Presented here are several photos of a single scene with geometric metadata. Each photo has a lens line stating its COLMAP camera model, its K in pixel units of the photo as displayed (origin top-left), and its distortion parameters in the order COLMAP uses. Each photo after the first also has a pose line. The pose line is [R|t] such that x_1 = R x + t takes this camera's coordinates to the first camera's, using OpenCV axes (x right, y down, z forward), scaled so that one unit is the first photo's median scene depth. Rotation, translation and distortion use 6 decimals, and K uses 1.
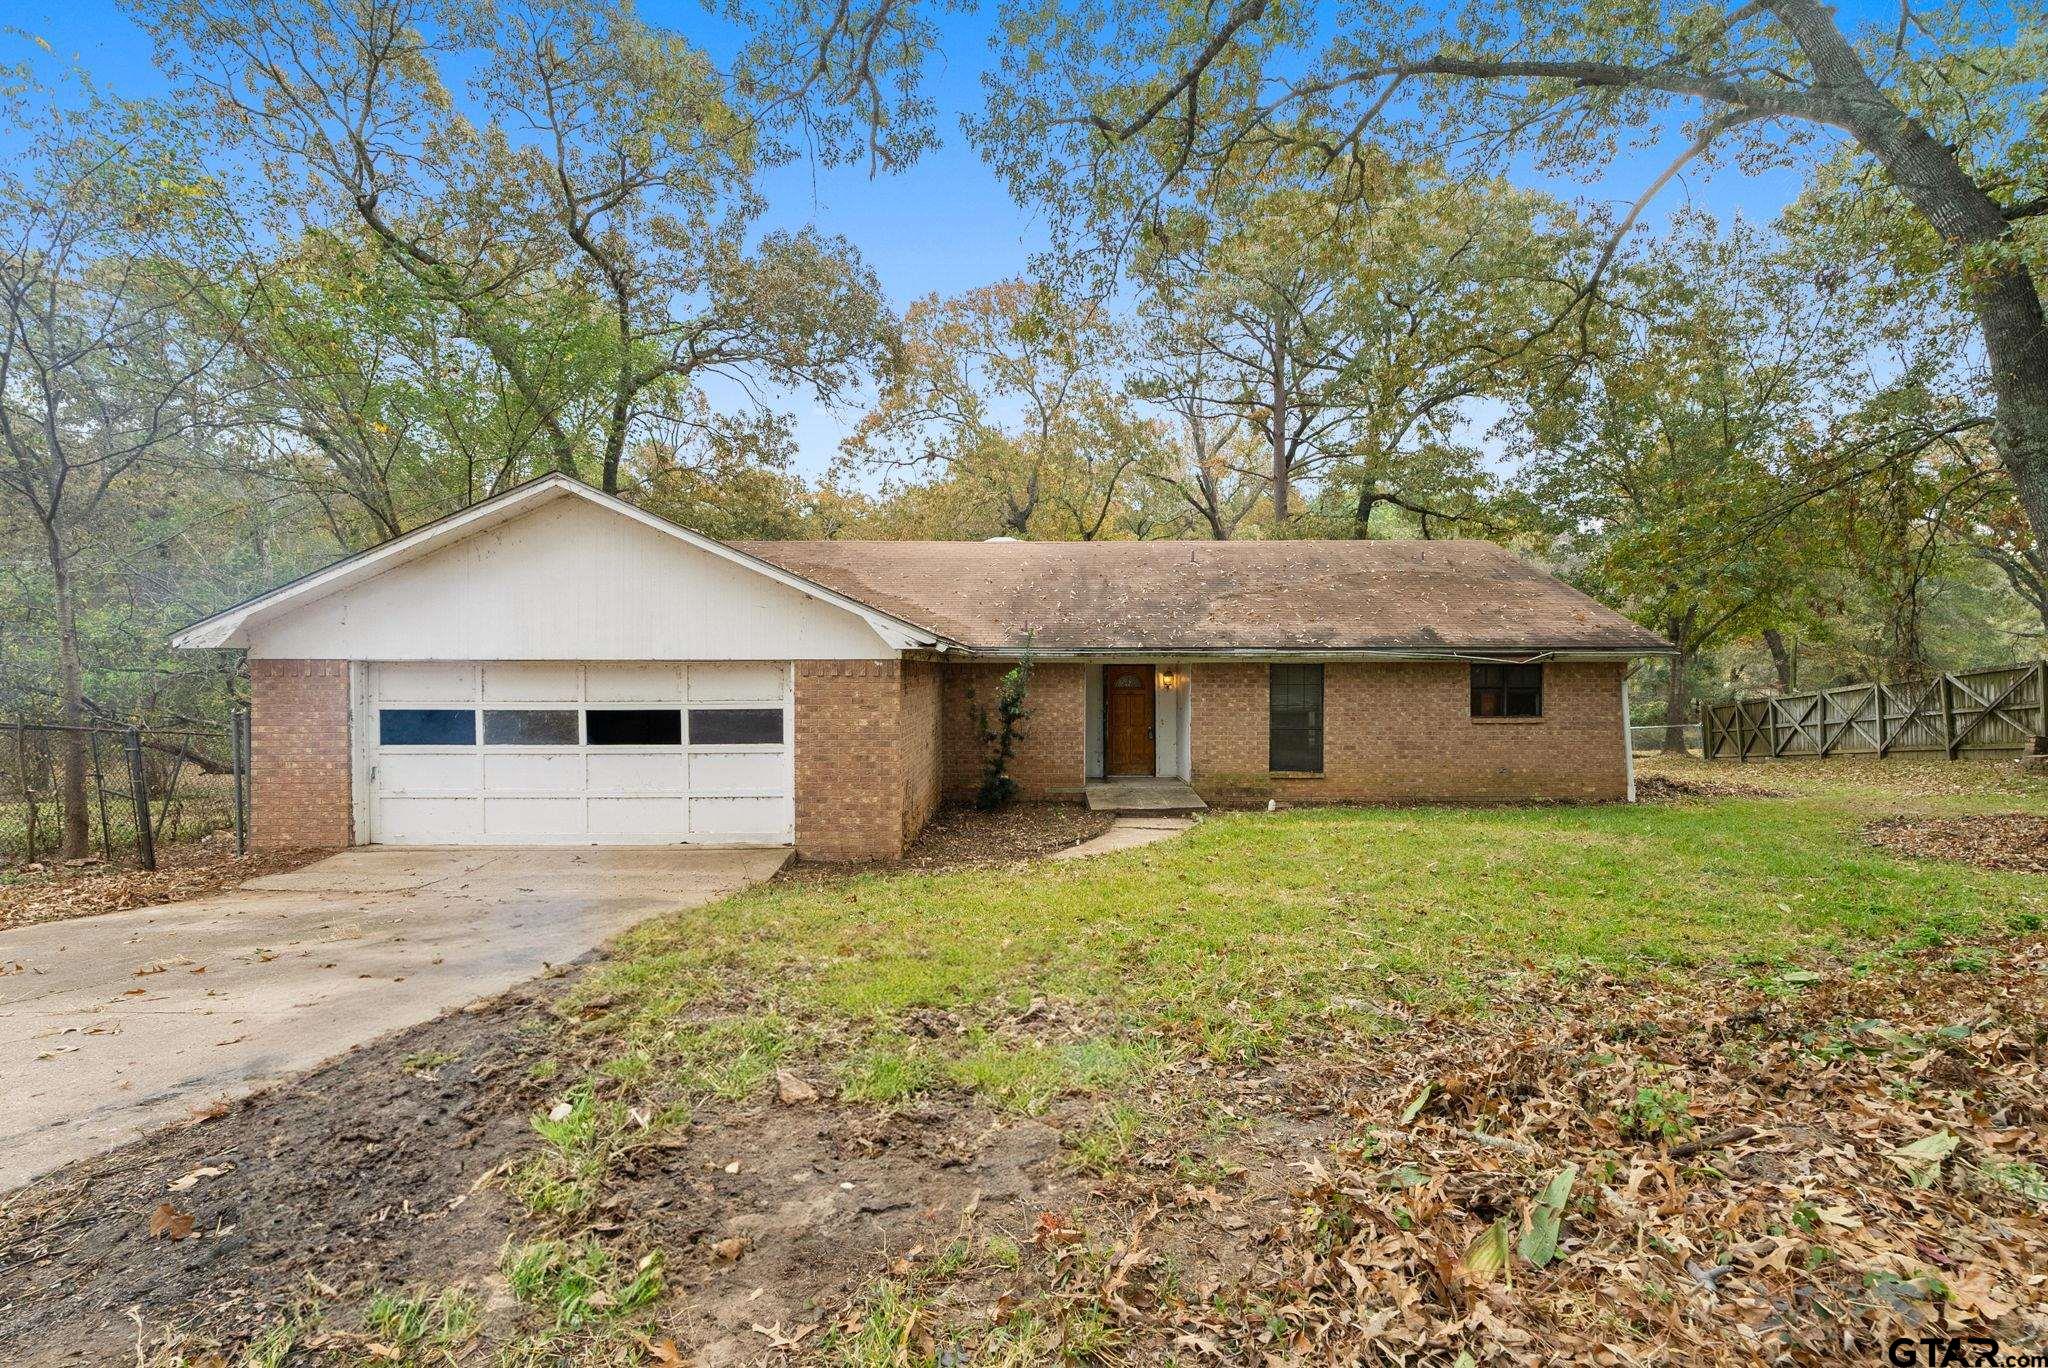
lens RADIAL K [[938.7, 0, 1035.2], [0, 938.7, 677.3], [0, 0, 1]] dist [0.002200, 0.000114]
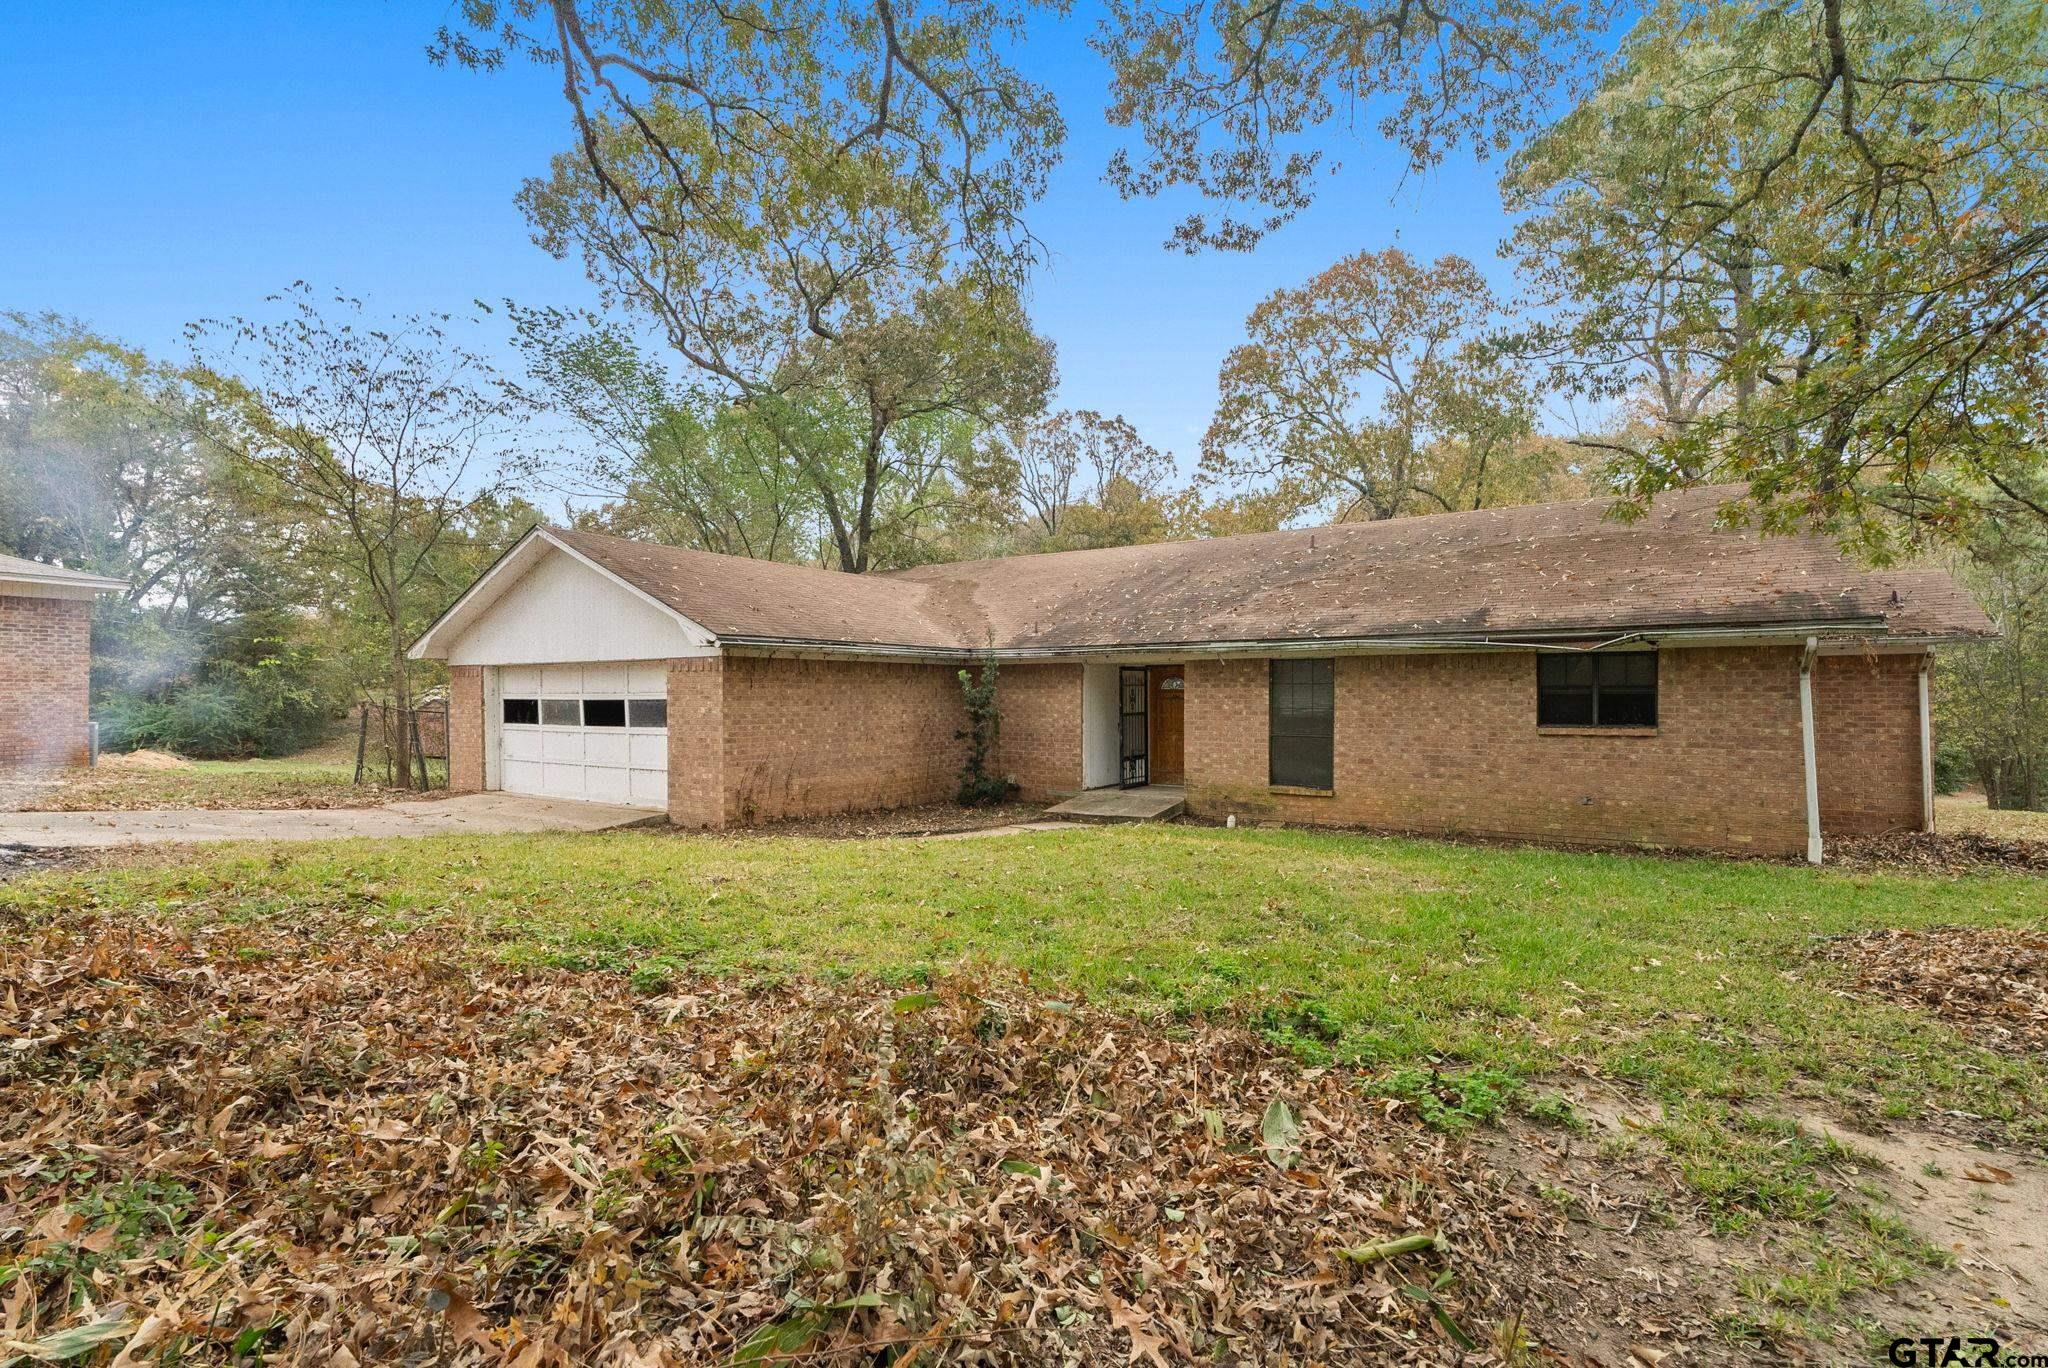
lens RADIAL K [[938.7, 0, 1034.4], [0, 938.7, 689.5], [0, 0, 1]] dist [0.002200, 0.000114]
pose [[0.829788, -0.003513, -0.558068, 0.549781], [-0.002251, 0.999951, -0.009641, 0.021802], [0.558074, 0.009257, 0.829739, 0.169912]]
